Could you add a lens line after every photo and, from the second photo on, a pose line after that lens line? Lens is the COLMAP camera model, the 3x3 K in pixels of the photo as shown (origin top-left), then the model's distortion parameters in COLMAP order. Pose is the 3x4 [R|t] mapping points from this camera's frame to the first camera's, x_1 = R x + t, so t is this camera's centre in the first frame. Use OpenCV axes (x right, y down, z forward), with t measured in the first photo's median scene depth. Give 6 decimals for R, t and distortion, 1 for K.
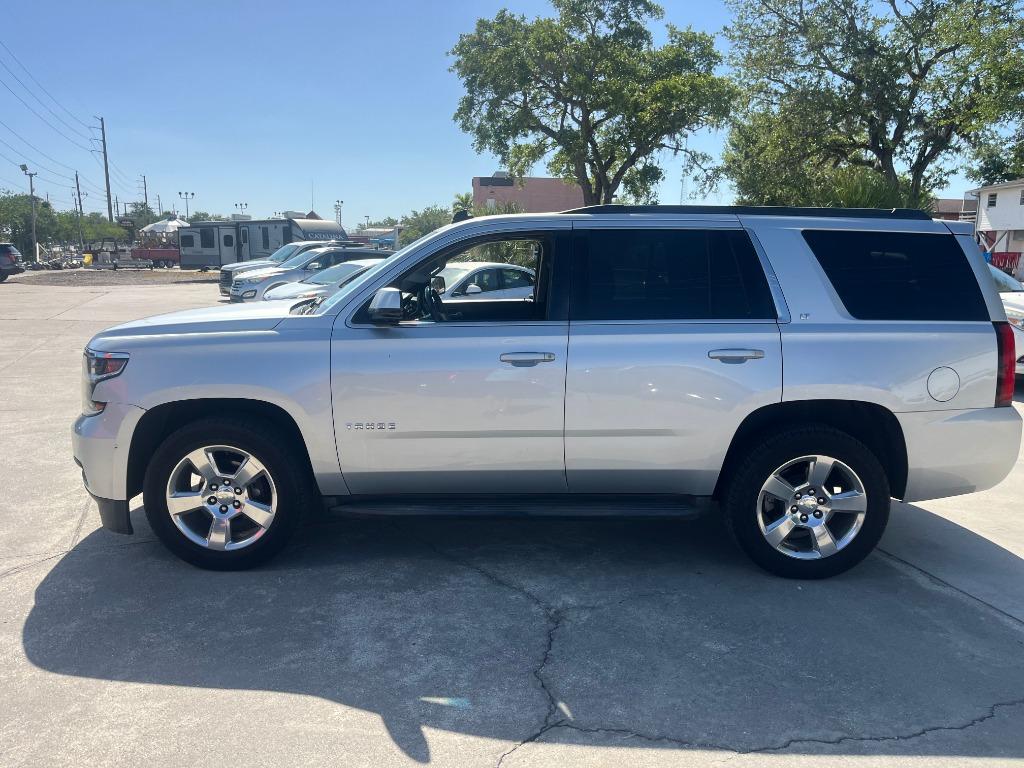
lens RADIAL K [[775.3, 0, 508.7], [0, 775.3, 390.7], [0, 0, 1]] dist [0.068680, -0.099114]
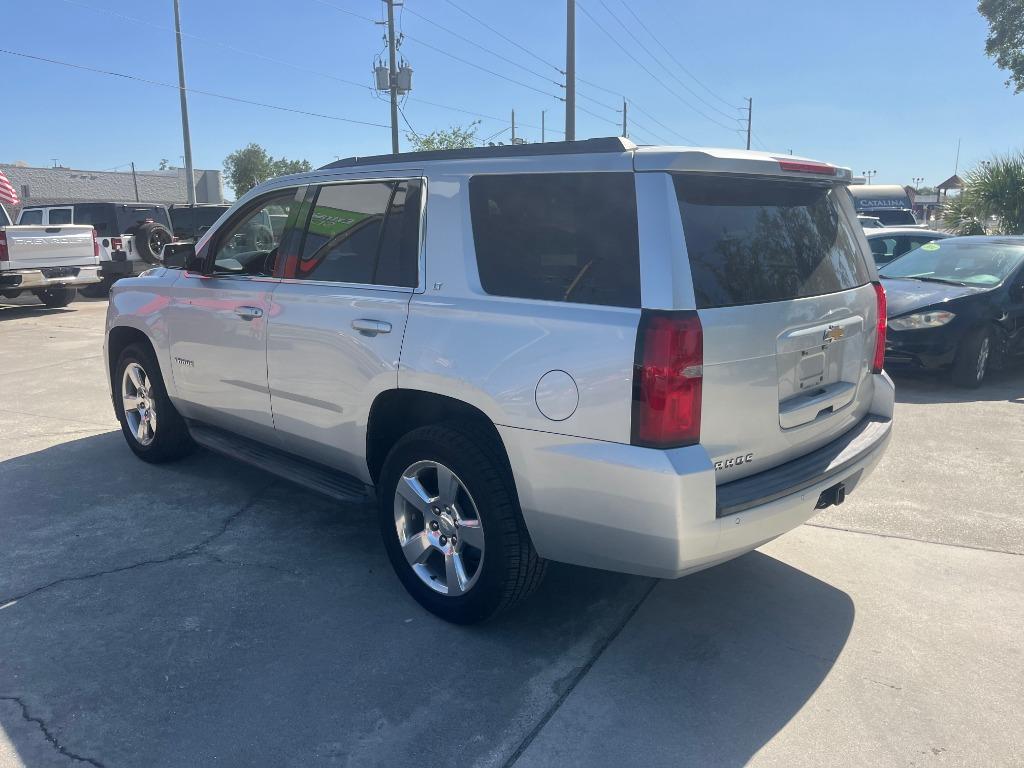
lens RADIAL K [[775.3, 0, 508.2], [0, 775.3, 380.6], [0, 0, 1]] dist [0.068680, -0.099114]
pose [[0.716672, 0.129672, -0.685249, 0.962067], [-0.114193, 0.991120, 0.068123, -0.060885], [0.687998, 0.029429, 0.725116, 0.471690]]
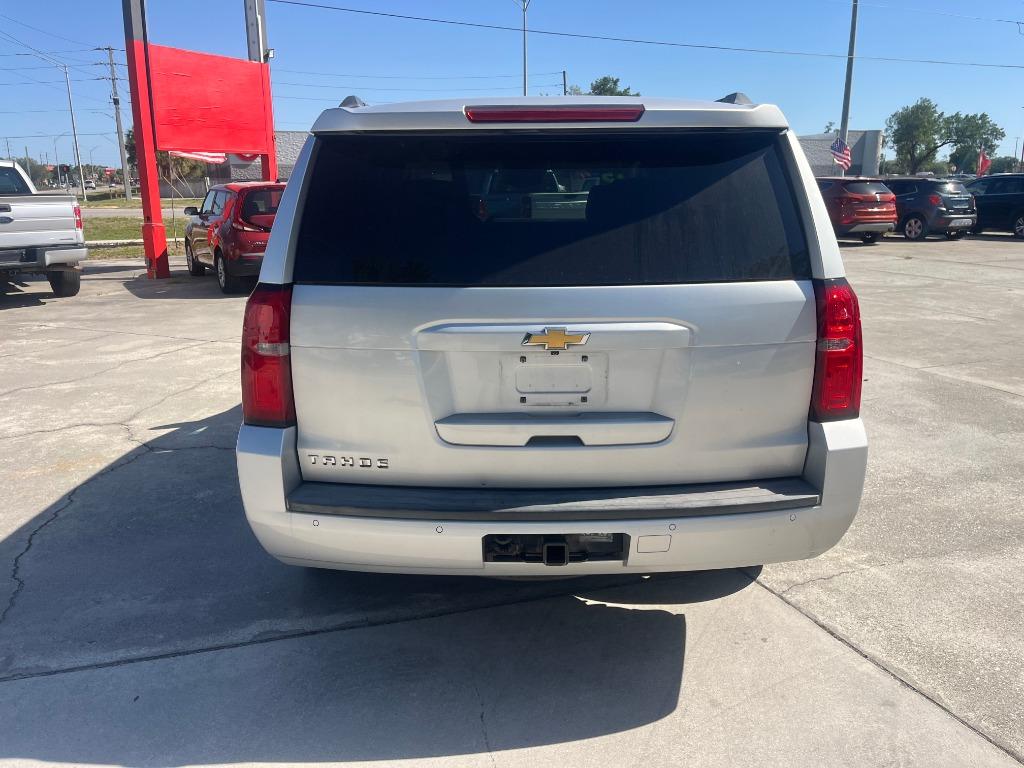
lens RADIAL K [[775.3, 0, 511.7], [0, 775.3, 382.6], [0, 0, 1]] dist [0.068680, -0.099114]
pose [[0.012564, 0.234597, -0.972012, 1.190394], [-0.170467, 0.958361, 0.229099, -0.170976], [0.985283, 0.162817, 0.052031, 1.111218]]
